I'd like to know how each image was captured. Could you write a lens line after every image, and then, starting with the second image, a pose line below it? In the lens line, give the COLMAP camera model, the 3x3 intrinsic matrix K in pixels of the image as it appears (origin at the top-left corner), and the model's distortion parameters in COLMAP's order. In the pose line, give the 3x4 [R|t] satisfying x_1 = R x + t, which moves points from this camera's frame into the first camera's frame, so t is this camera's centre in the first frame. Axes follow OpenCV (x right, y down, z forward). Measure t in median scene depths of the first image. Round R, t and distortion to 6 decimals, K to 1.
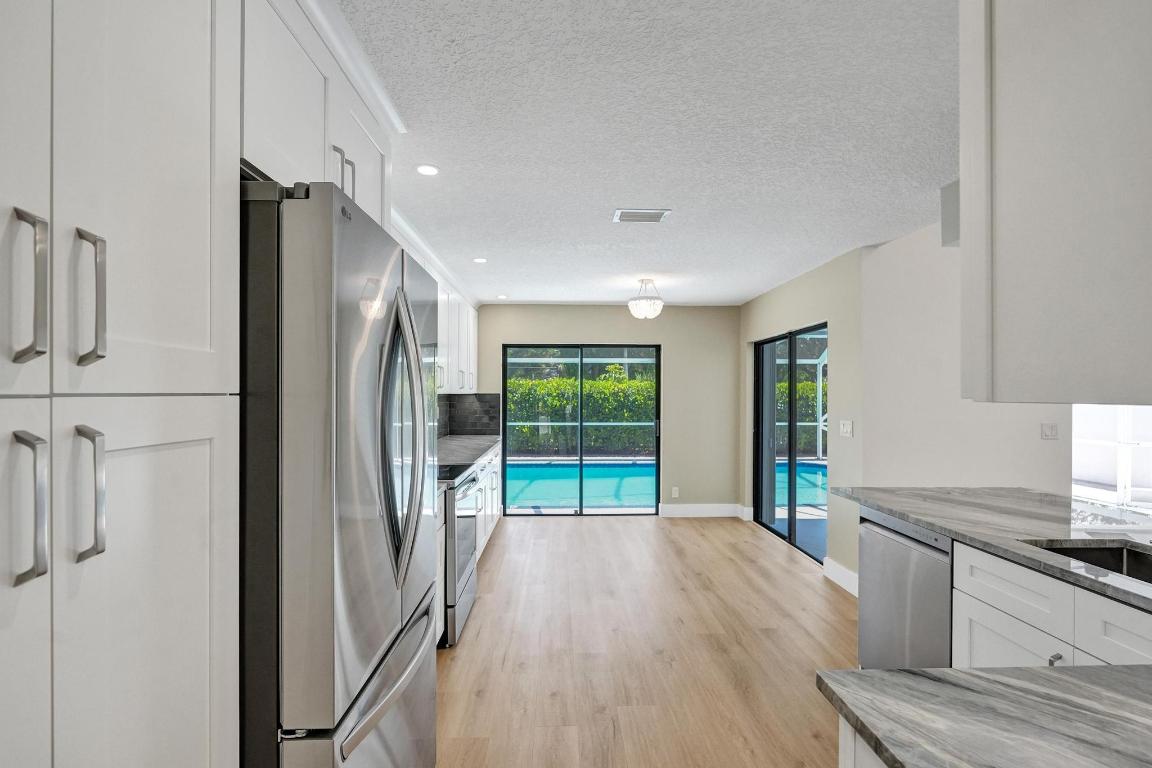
lens RADIAL K [[536.8, 0, 573.9], [0, 536.8, 394.9], [0, 0, 1]] dist [0.000416, 0.000135]
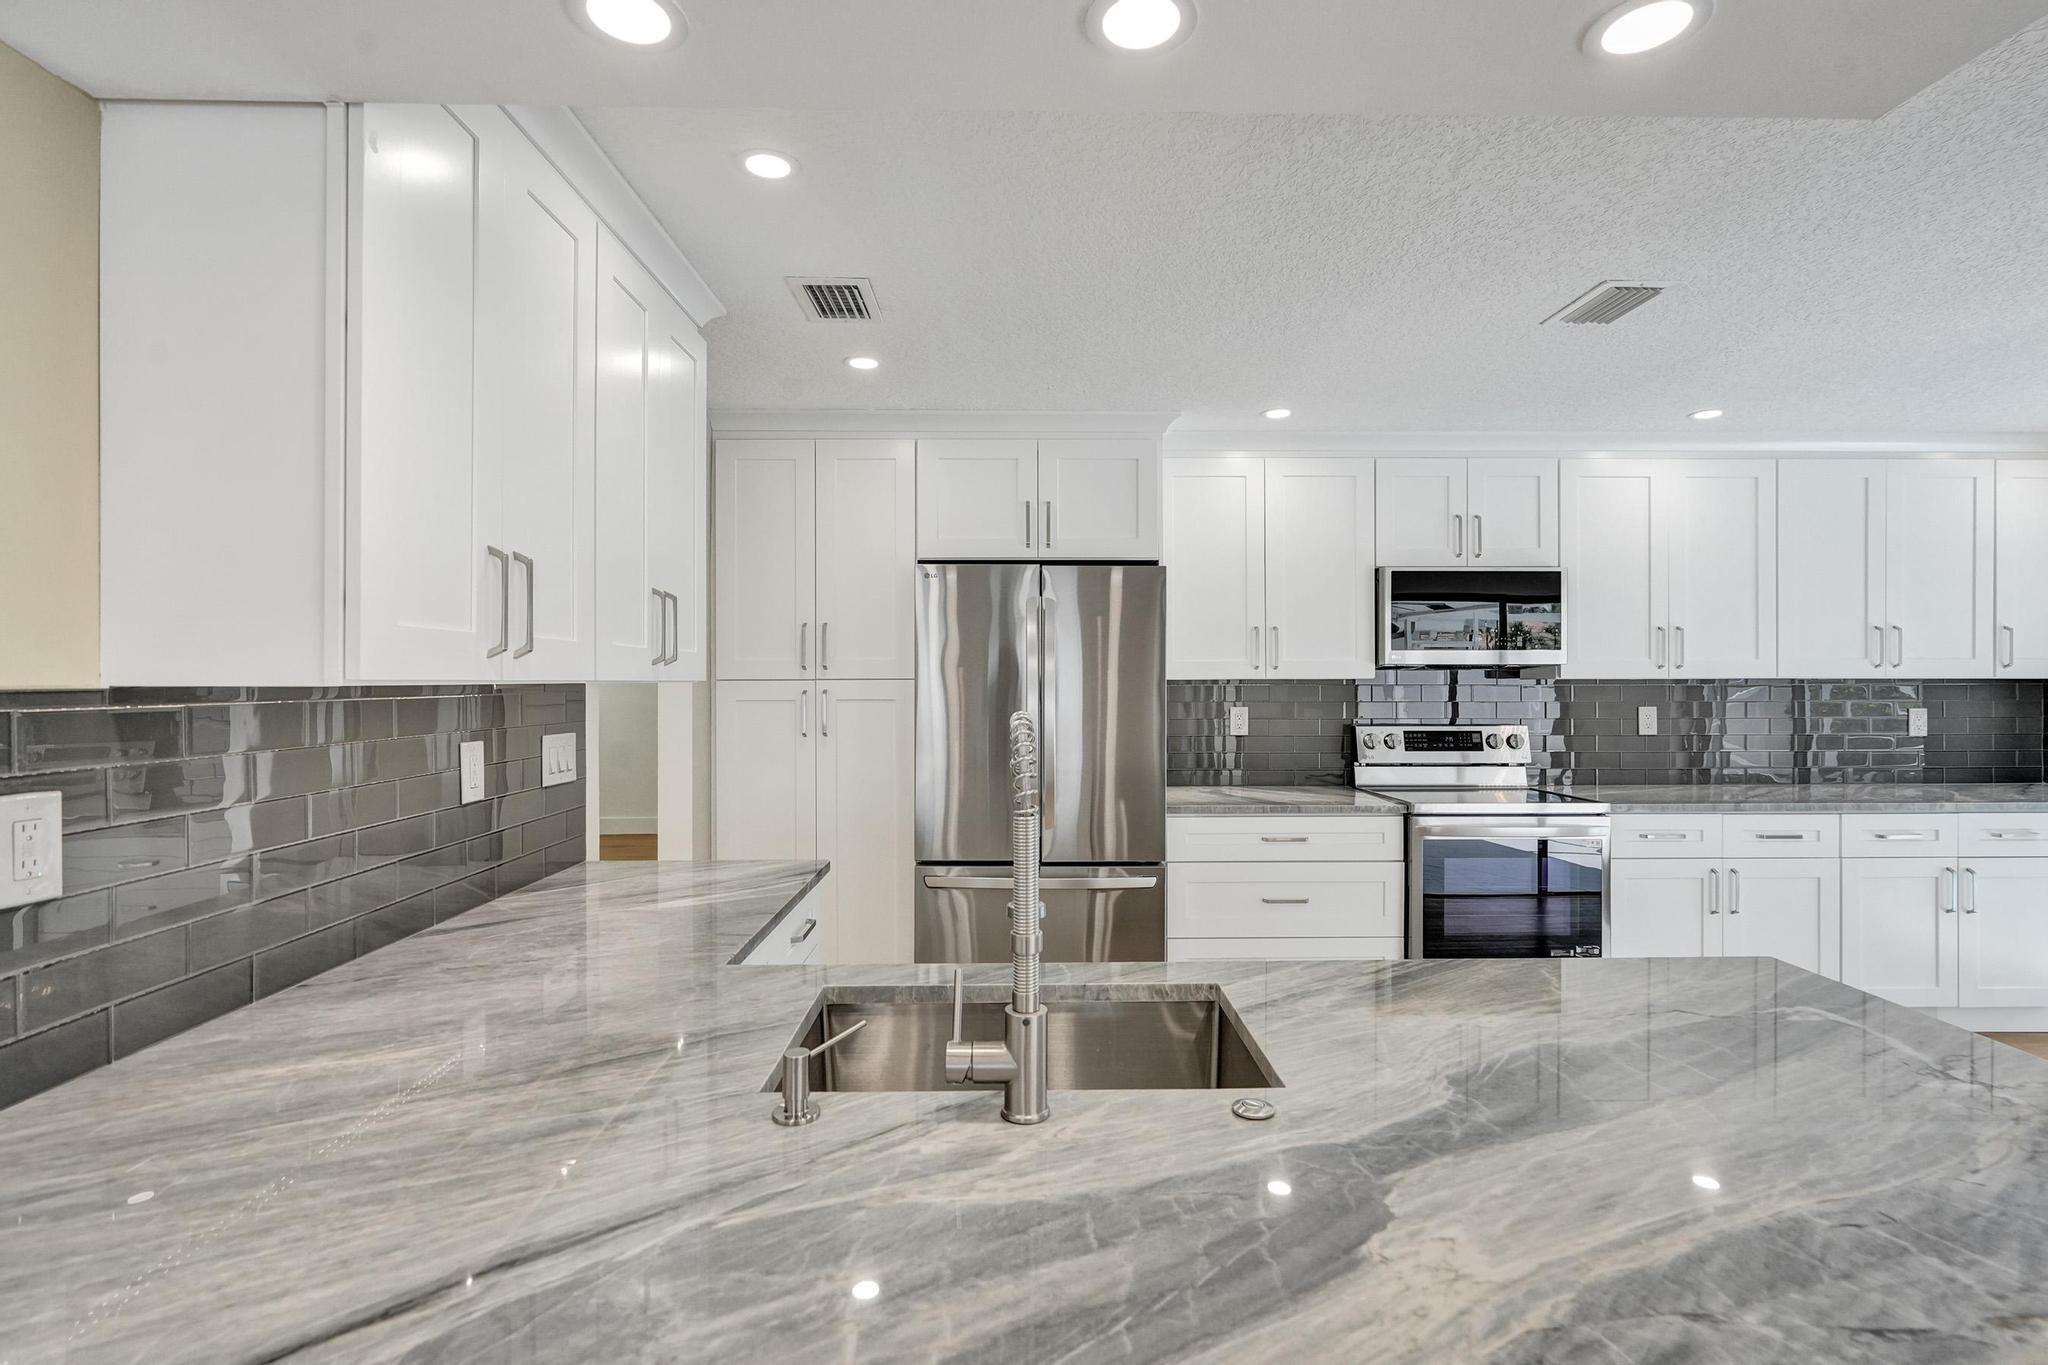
lens RADIAL K [[967.2, 0, 1025.5], [0, 967.2, 678.1], [0, 0, 1]] dist [-0.003154, -0.000195]
pose [[-0.014315, -0.002081, -0.999895, 0.508857], [-0.001824, 0.999996, -0.002055, 0.000425], [0.999896, 0.001795, -0.014319, 0.255217]]
